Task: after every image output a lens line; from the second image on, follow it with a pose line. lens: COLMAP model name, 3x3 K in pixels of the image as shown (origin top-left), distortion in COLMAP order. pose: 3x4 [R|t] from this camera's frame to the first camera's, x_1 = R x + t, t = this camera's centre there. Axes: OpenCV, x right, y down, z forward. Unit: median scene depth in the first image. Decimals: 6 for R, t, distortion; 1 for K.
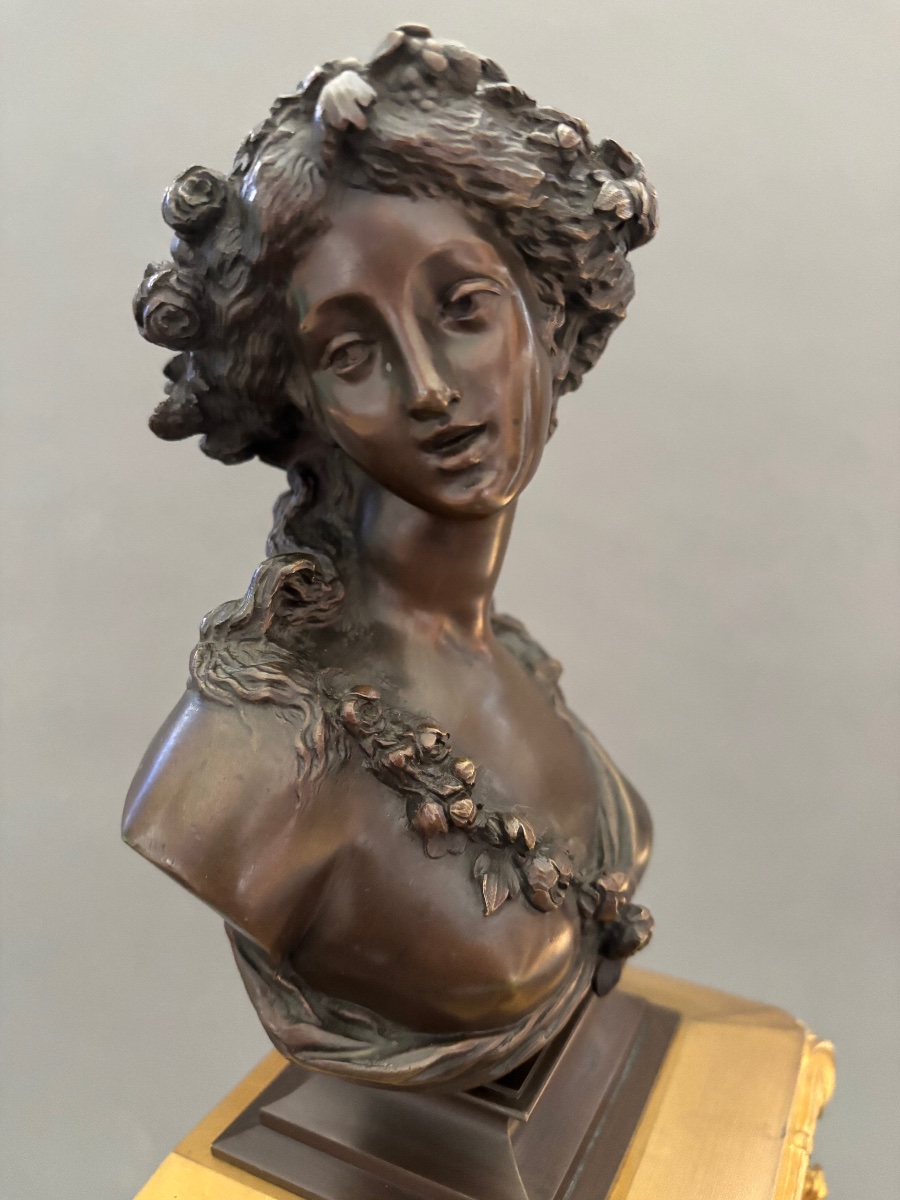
lens RADIAL K [[964.8, 0, 448.6], [0, 964.8, 612.8], [0, 0, 1]] dist [0.028474, 0.004611]
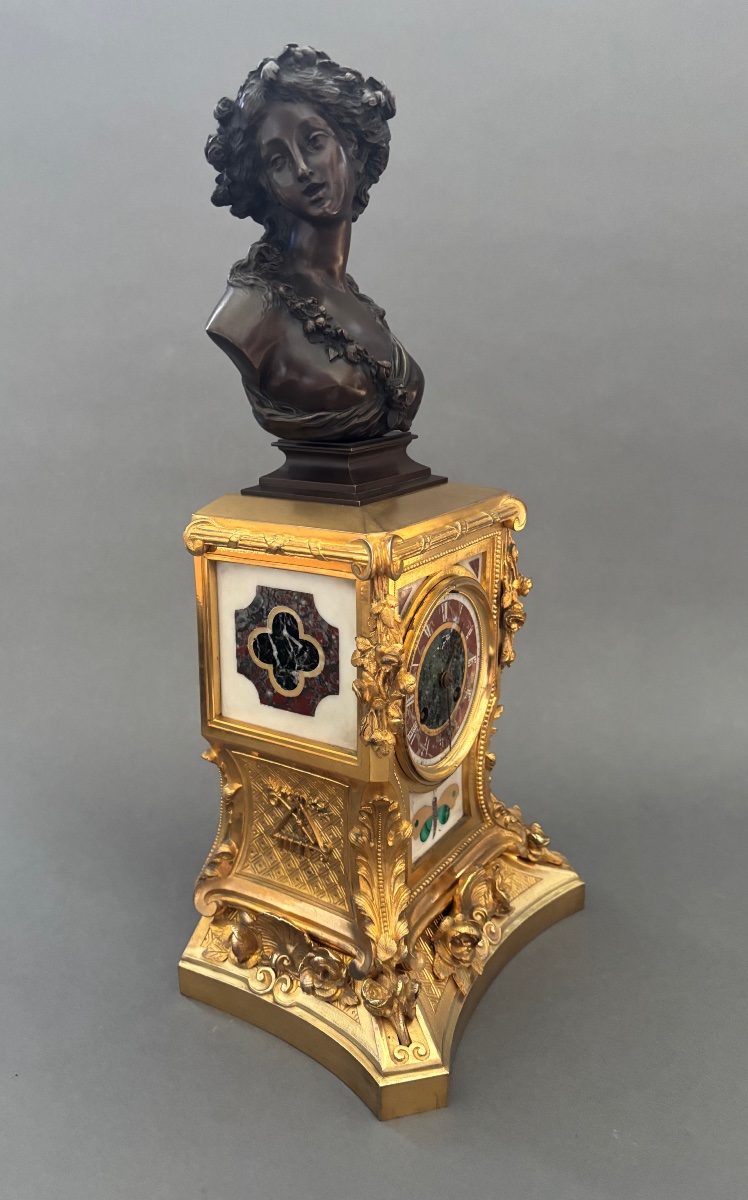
lens RADIAL K [[936.2, 0, 374.0], [0, 936.2, 600.0], [0, 0, 1]] dist [-0.005250, 0.095814]
pose [[0.992614, -0.010798, -0.120836, 0.510435], [0.017634, 0.998295, 0.055639, 0.893727], [0.120029, -0.057359, 0.991112, -1.831754]]
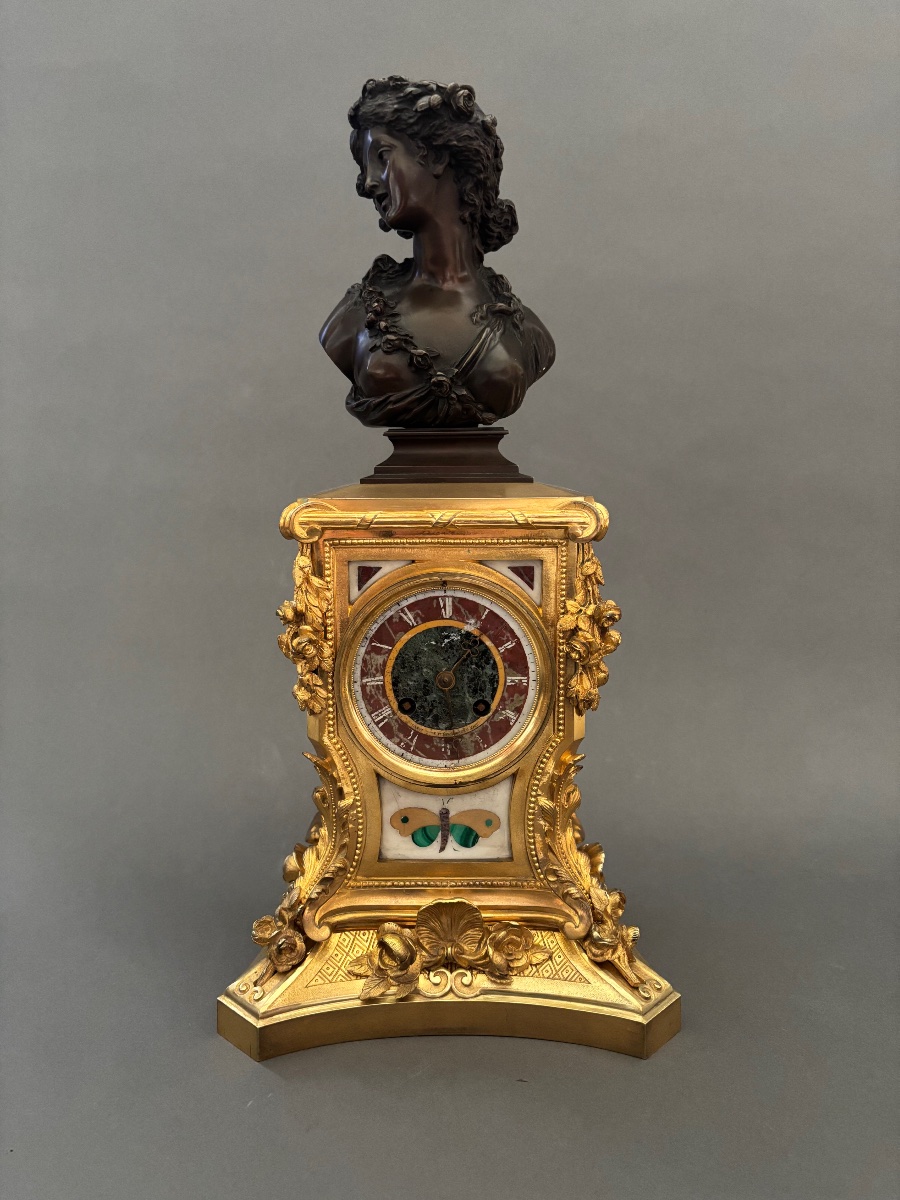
lens RADIAL K [[964.8, 0, 448.6], [0, 964.8, 612.8], [0, 0, 1]] dist [0.028474, 0.004611]
pose [[0.426259, 0.121999, -0.896337, 3.156869], [-0.171578, 0.983781, 0.052306, 0.966350], [0.888180, 0.131496, 0.440278, -0.043914]]
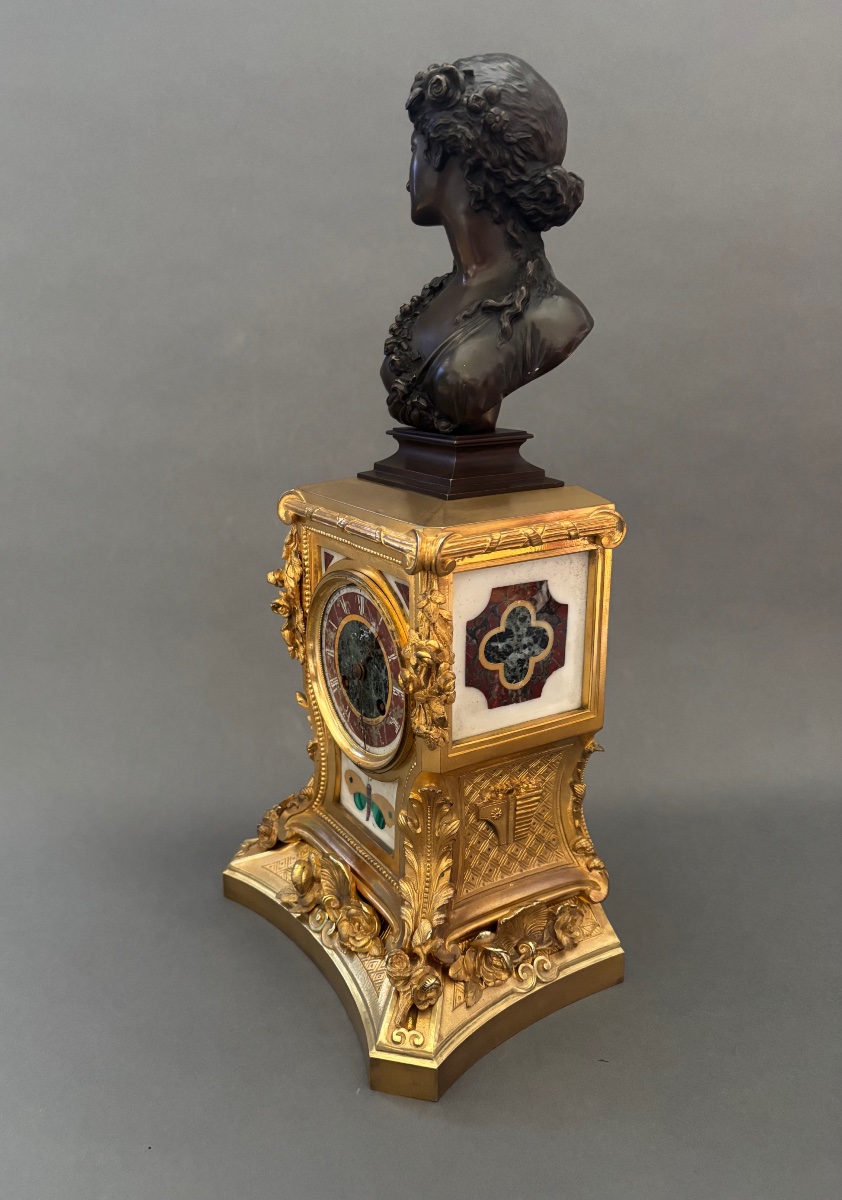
lens RADIAL K [[914.5, 0, 421.5], [0, 914.5, 616.6], [0, 0, 1]] dist [0.042786, 0.001002]
pose [[-0.514984, 0.221402, -0.828114, 2.859714], [-0.202651, 0.907239, 0.368580, -0.046809], [0.832901, 0.357630, -0.422346, 2.822553]]
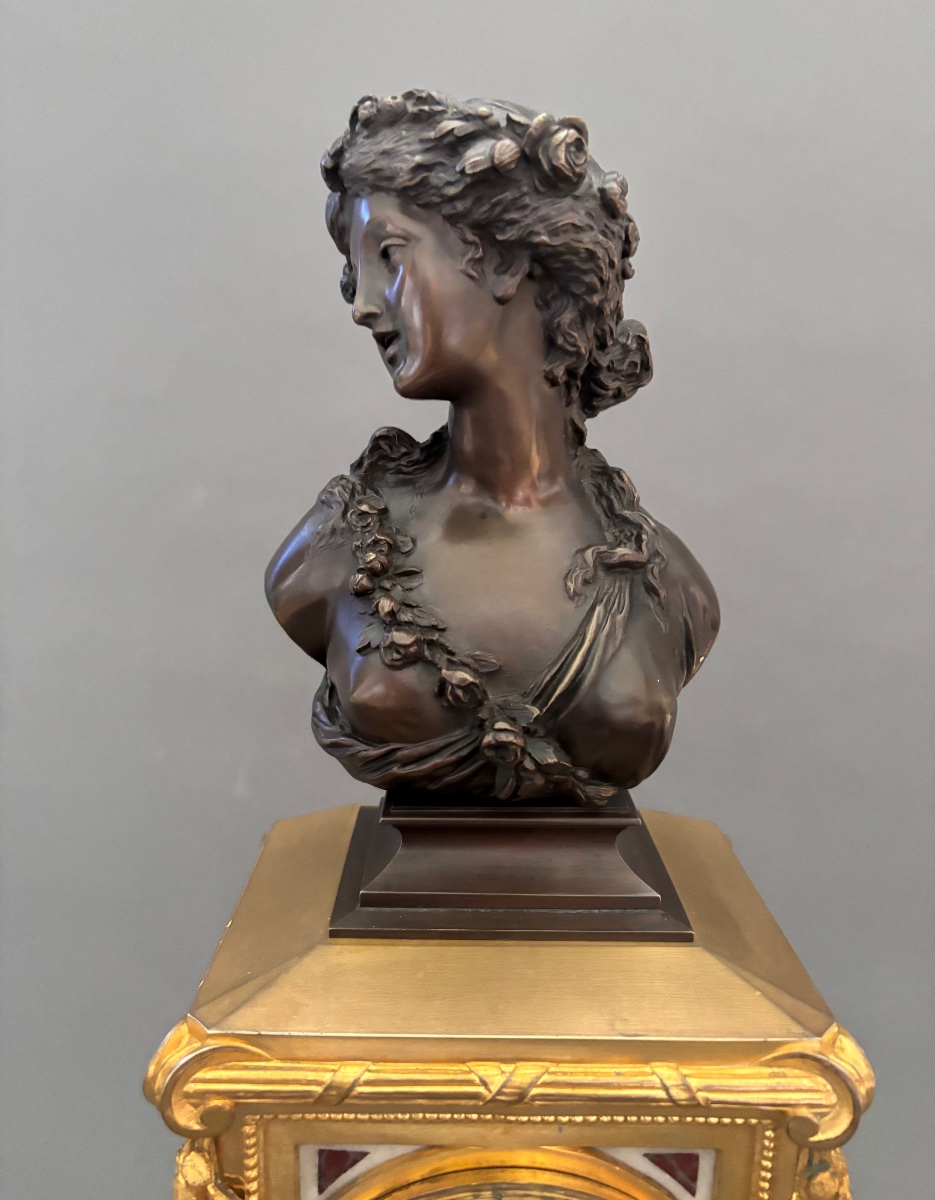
lens RADIAL K [[1044.2, 0, 467.5], [0, 1044.2, 600.0], [0, 0, 1]] dist [0.110045, -0.239002]
pose [[0.417576, 0.135451, -0.898490, 1.632006], [-0.188677, 0.980200, 0.060081, 0.098929], [0.888837, 0.144436, 0.434864, 0.438017]]
